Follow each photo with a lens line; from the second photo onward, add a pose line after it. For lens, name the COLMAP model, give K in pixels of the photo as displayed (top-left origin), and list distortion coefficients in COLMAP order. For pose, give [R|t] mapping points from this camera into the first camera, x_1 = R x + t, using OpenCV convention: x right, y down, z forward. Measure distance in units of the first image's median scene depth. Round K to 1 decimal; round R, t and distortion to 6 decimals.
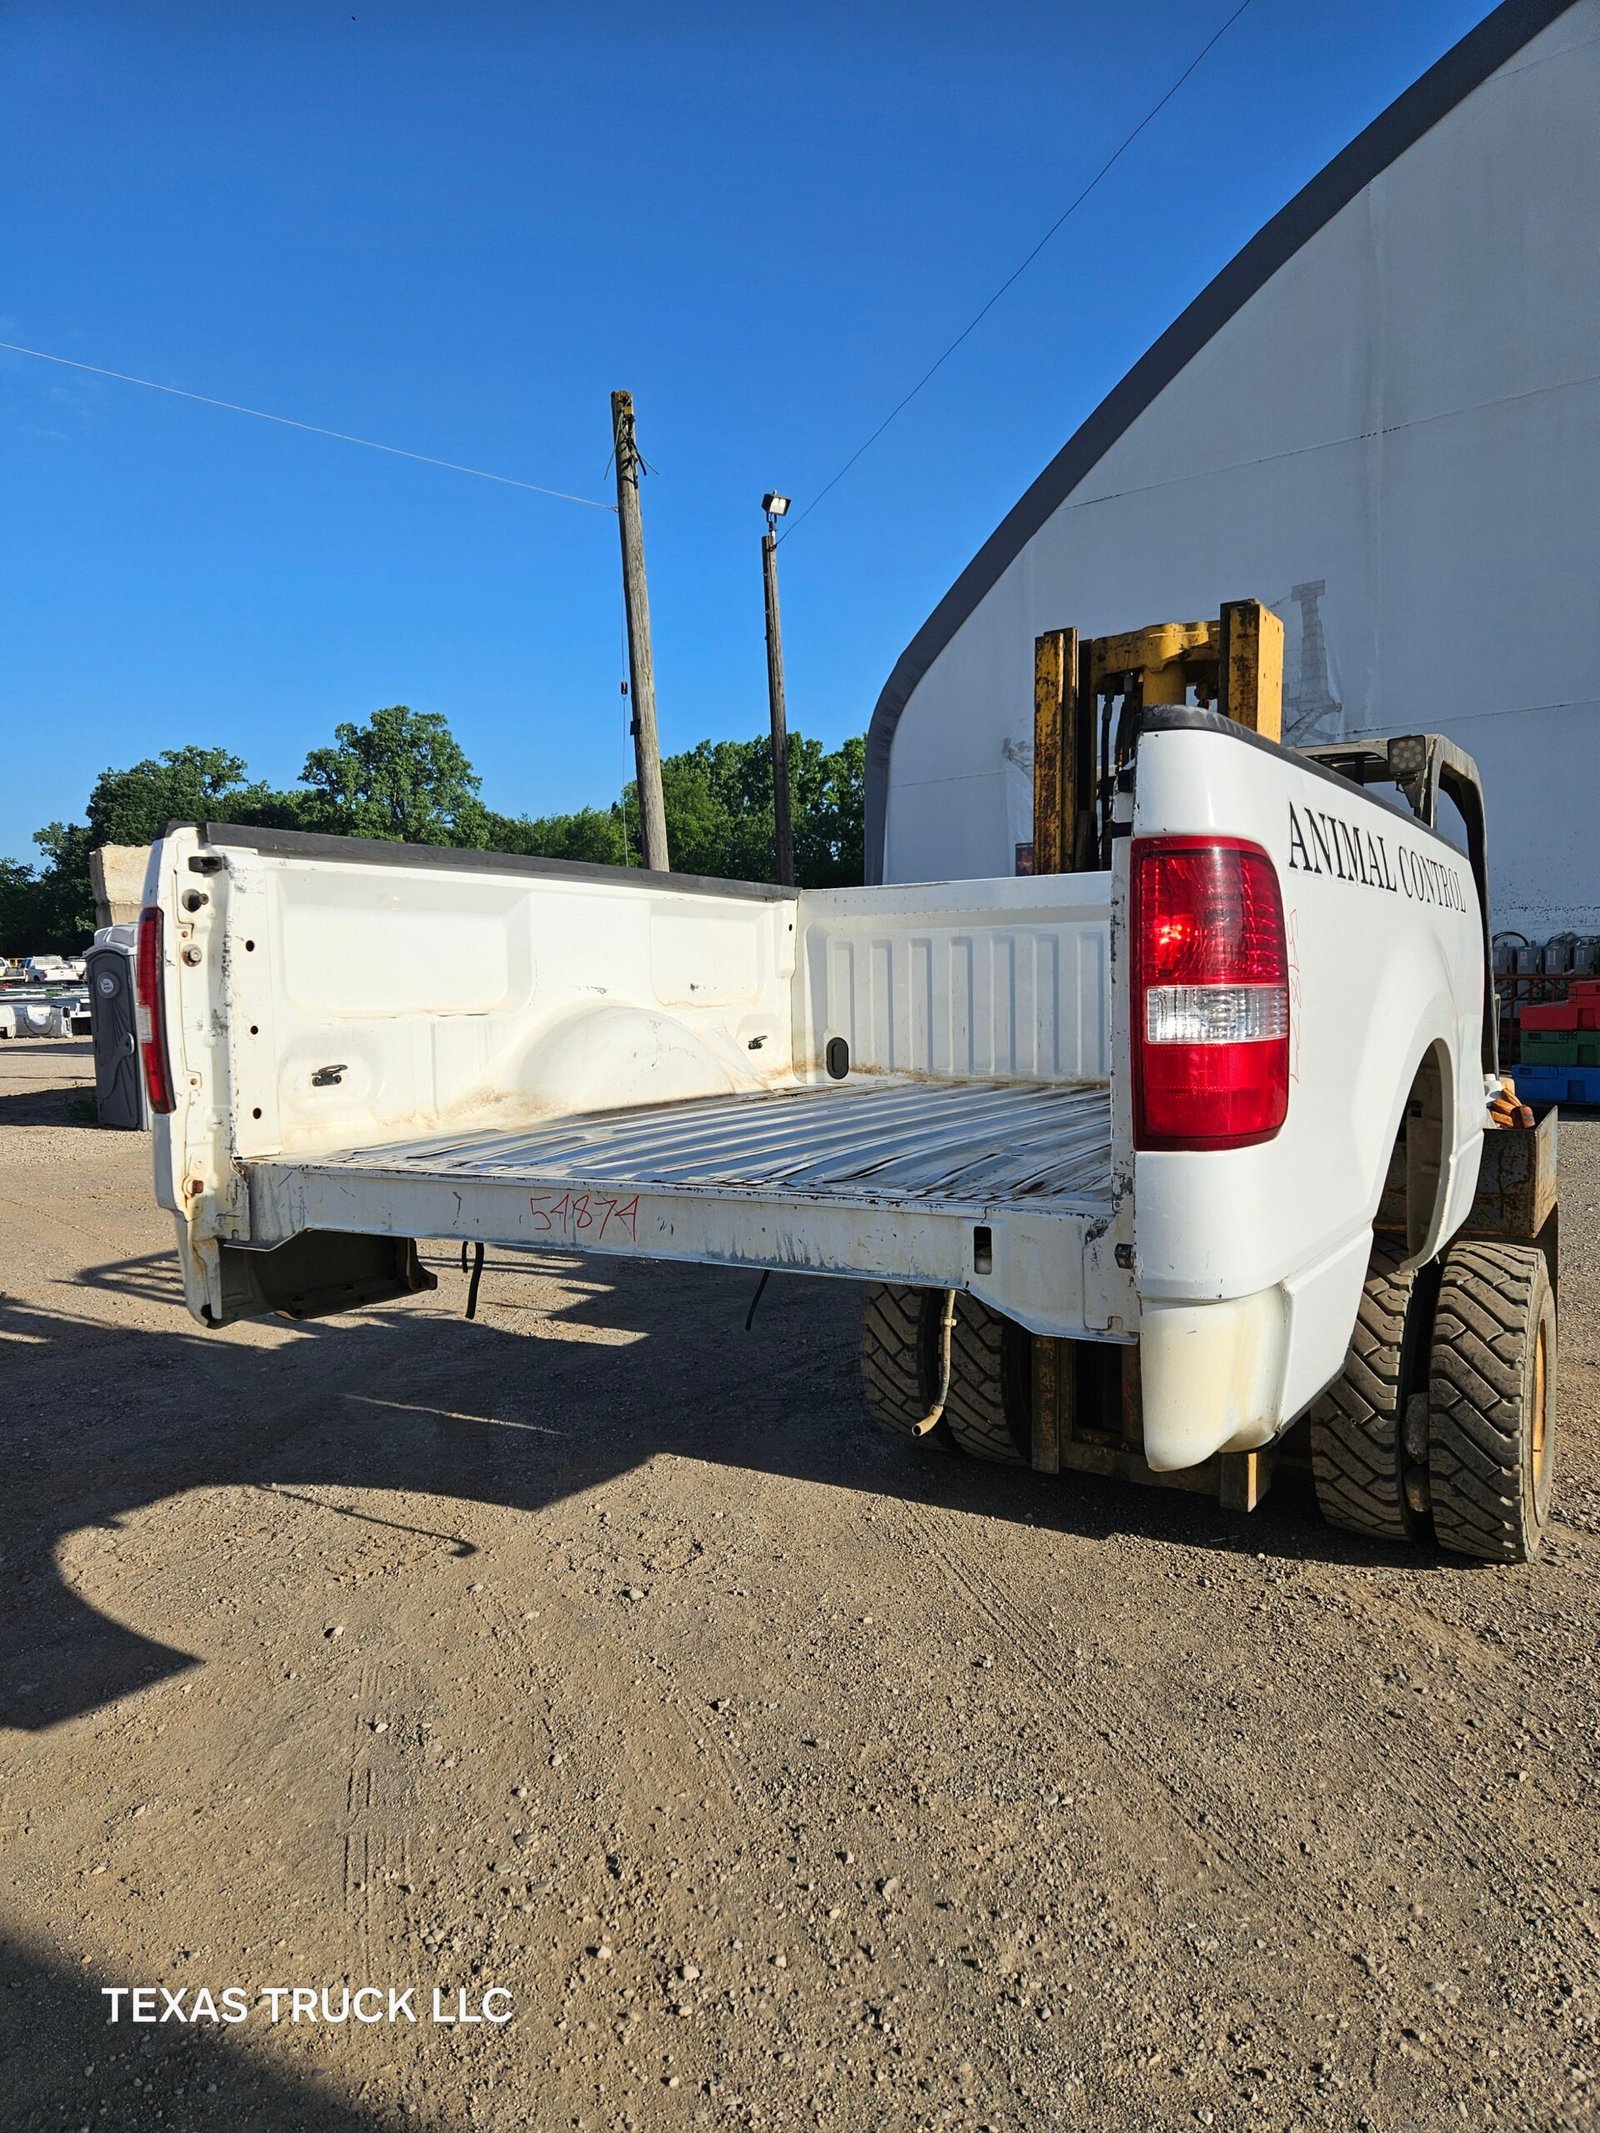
lens RADIAL K [[1419.9, 0, 804.4], [0, 1419.9, 1072.9], [0, 0, 1]] dist [0.081194, -0.066192]
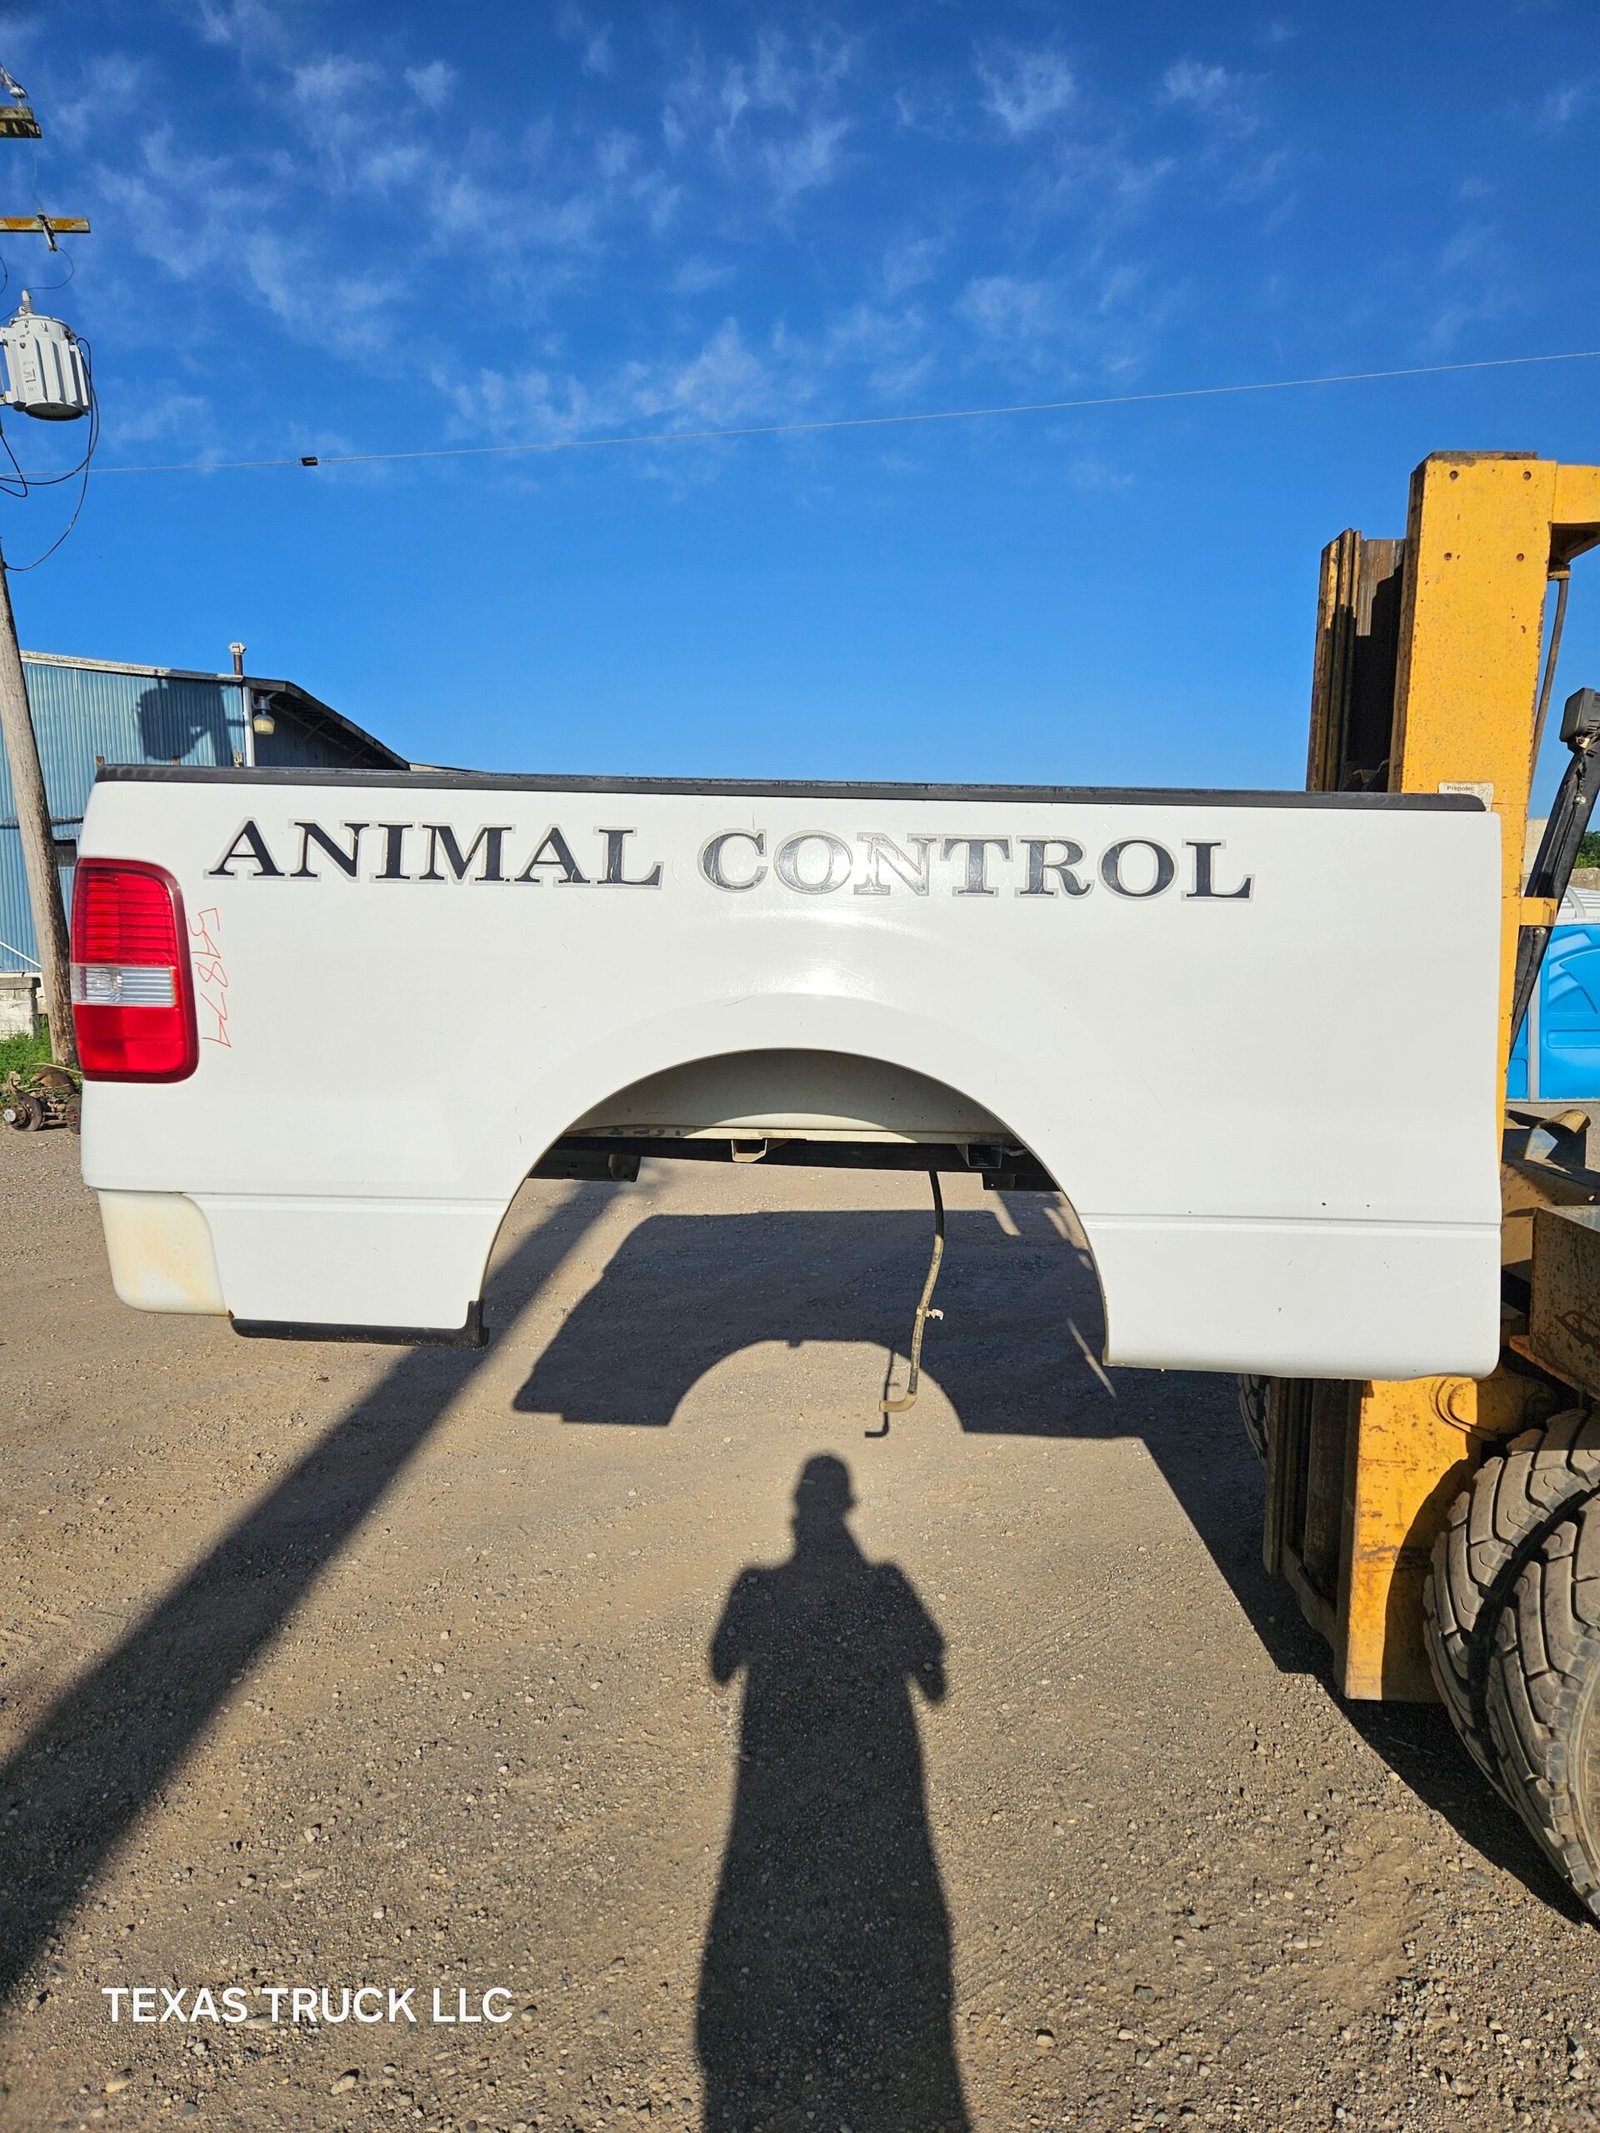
lens RADIAL K [[1425.9, 0, 830.3], [0, 1425.9, 1065.0], [0, 0, 1]] dist [0.076359, -0.056217]
pose [[0.505649, 0.094347, -0.857565, 0.836064], [-0.080878, 0.994809, 0.061758, -0.048182], [0.858940, 0.038130, 0.510655, 0.397925]]
